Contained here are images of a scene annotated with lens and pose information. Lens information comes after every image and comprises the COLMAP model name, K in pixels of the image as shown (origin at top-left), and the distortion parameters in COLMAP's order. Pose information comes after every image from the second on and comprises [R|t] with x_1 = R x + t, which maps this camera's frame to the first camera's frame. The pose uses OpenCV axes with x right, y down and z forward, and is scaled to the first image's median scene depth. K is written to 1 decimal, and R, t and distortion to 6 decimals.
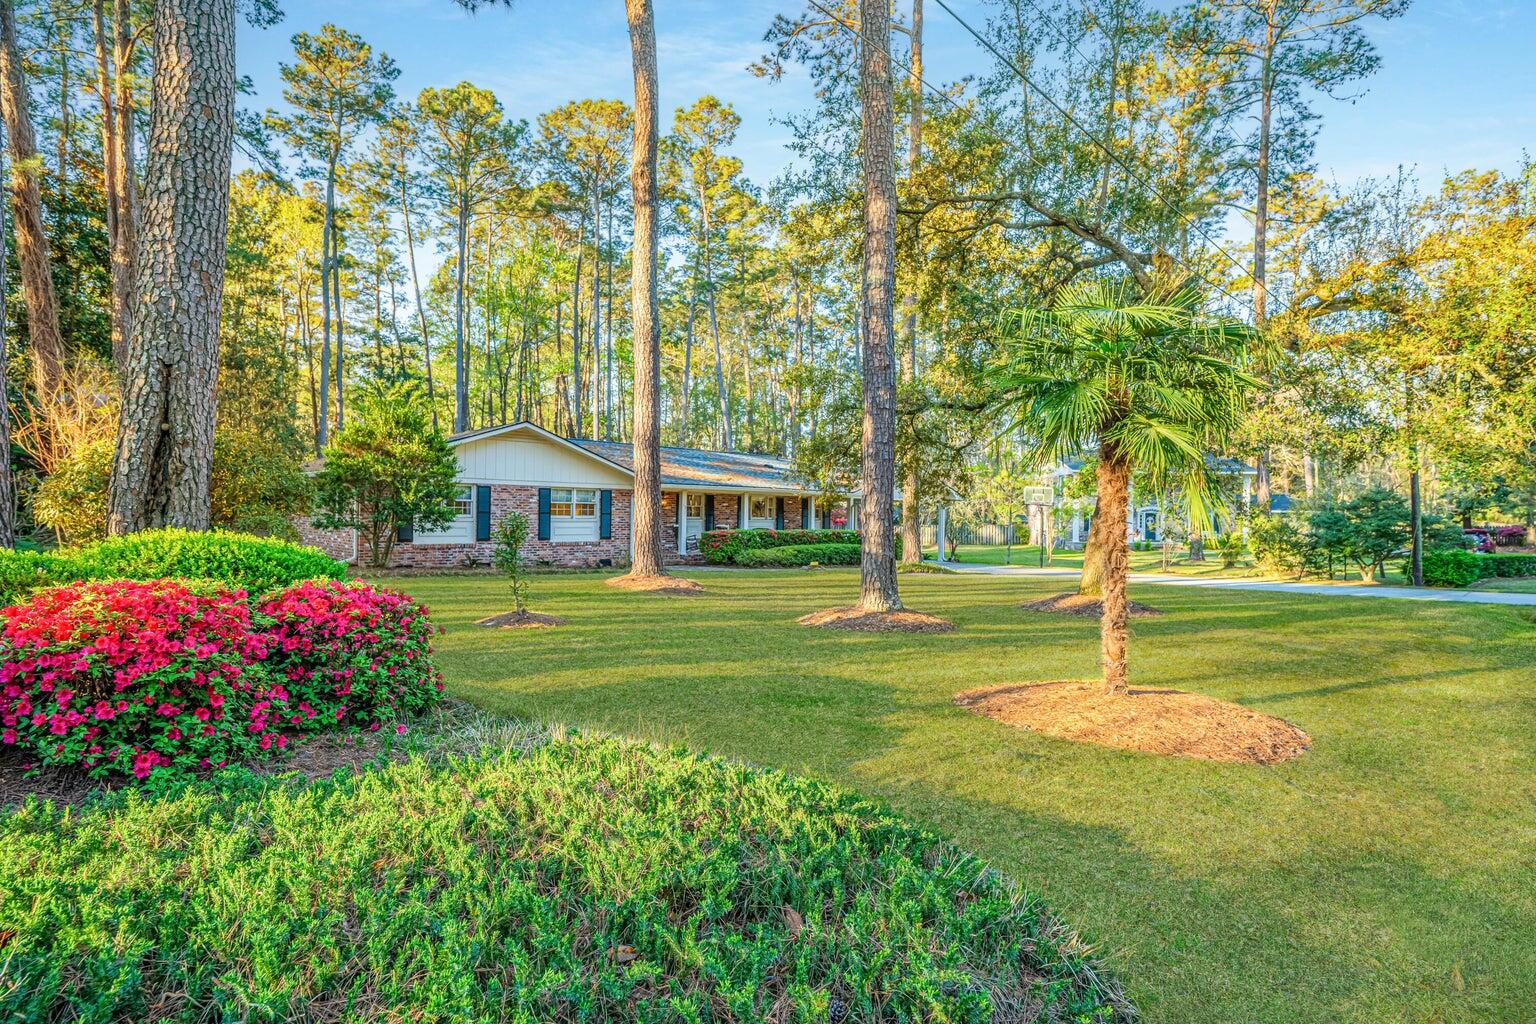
lens RADIAL K [[787.5, 0, 768.0], [0, 787.5, 512.0], [0, 0, 1]] dist [-0.000870, -0.000030]
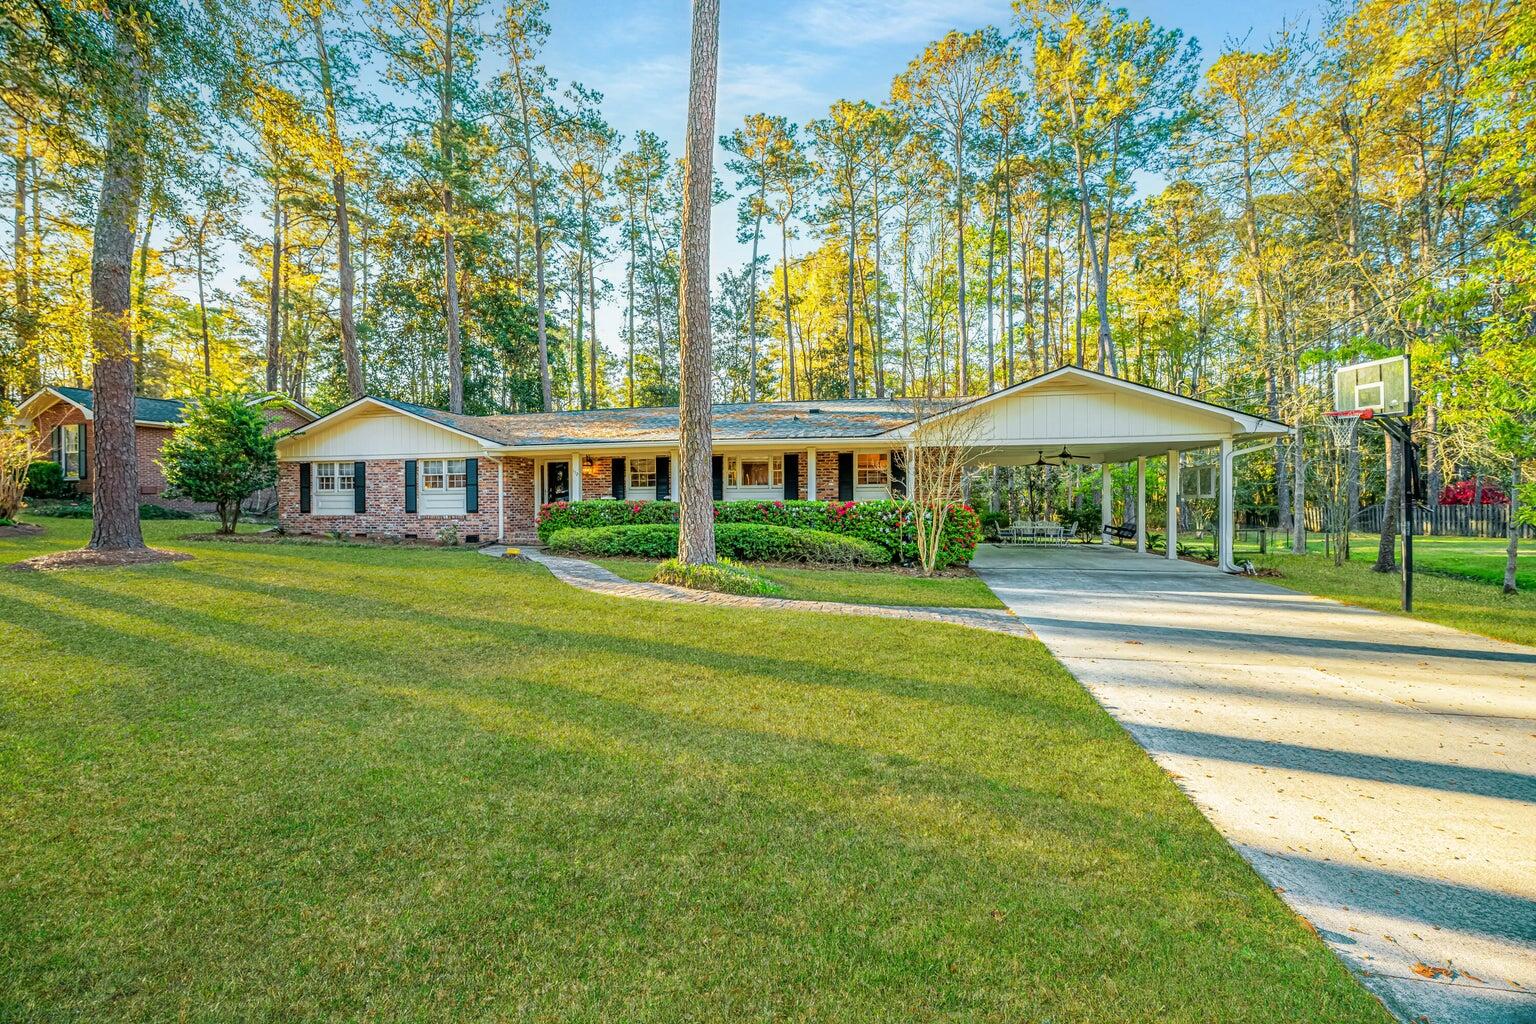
lens RADIAL K [[620.5, 0, 770.5], [0, 620.5, 489.1], [0, 0, 1]] dist [-0.028843, 0.000200]
pose [[0.547481, -0.036128, -0.836038, 0.578026], [0.014666, 0.999328, -0.033580, 0.035955], [0.836690, 0.006123, 0.547643, 0.902043]]
